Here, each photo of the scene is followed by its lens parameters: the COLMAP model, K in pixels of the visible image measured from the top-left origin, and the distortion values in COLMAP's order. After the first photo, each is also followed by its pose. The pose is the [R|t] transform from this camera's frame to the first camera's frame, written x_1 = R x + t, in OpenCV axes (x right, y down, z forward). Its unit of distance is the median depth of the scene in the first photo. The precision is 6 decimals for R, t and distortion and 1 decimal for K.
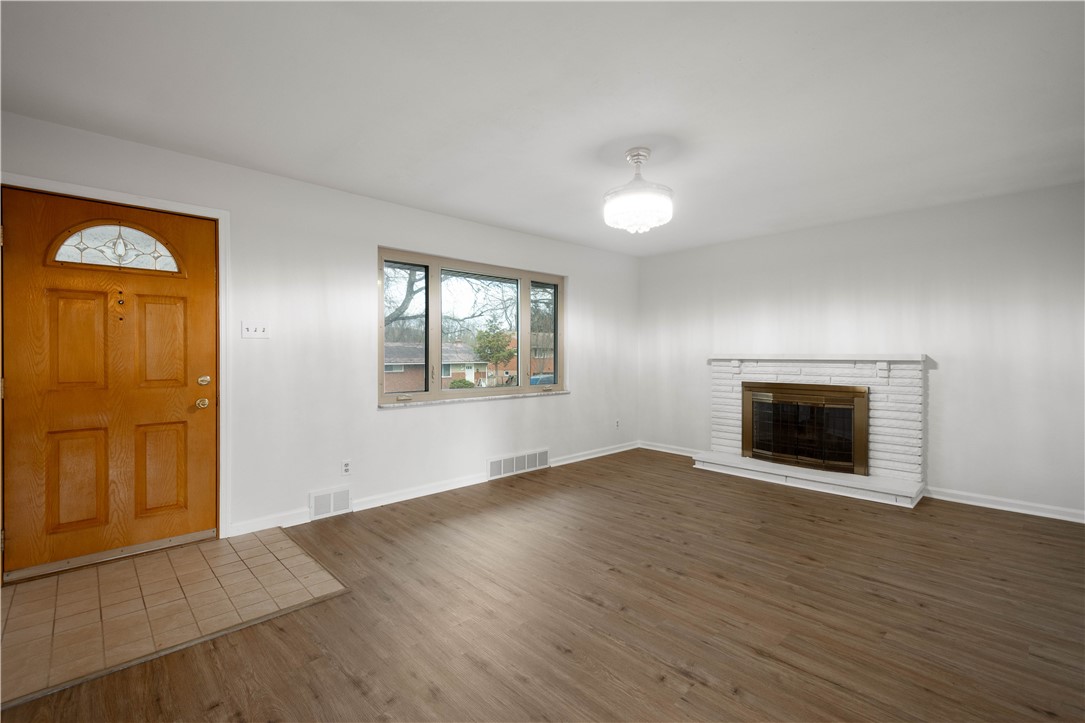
lens RADIAL K [[477.1, 0, 546.7], [0, 477.1, 356.7], [0, 0, 1]] dist [0.011756, -0.000638]
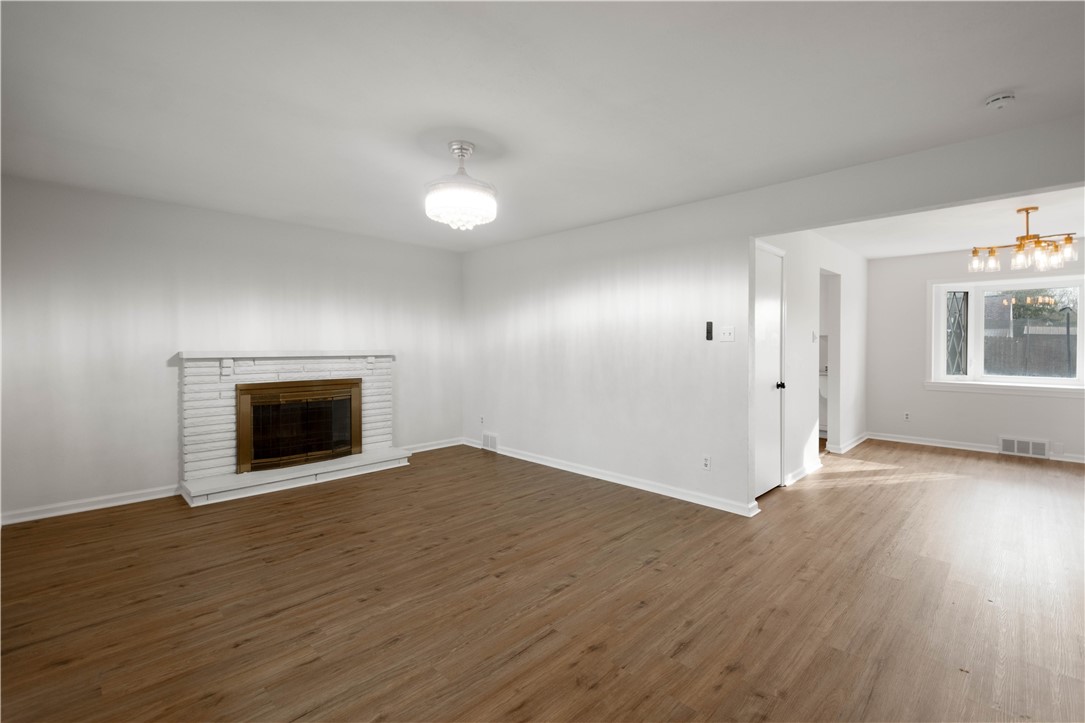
lens RADIAL K [[477.1, 0, 544.9], [0, 477.1, 356.3], [0, 0, 1]] dist [0.011756, -0.000638]
pose [[-0.009984, -0.024816, 0.999642, -0.554637], [0.005917, 0.999673, 0.024876, -0.018547], [-0.999933, 0.006163, -0.009834, 0.607933]]
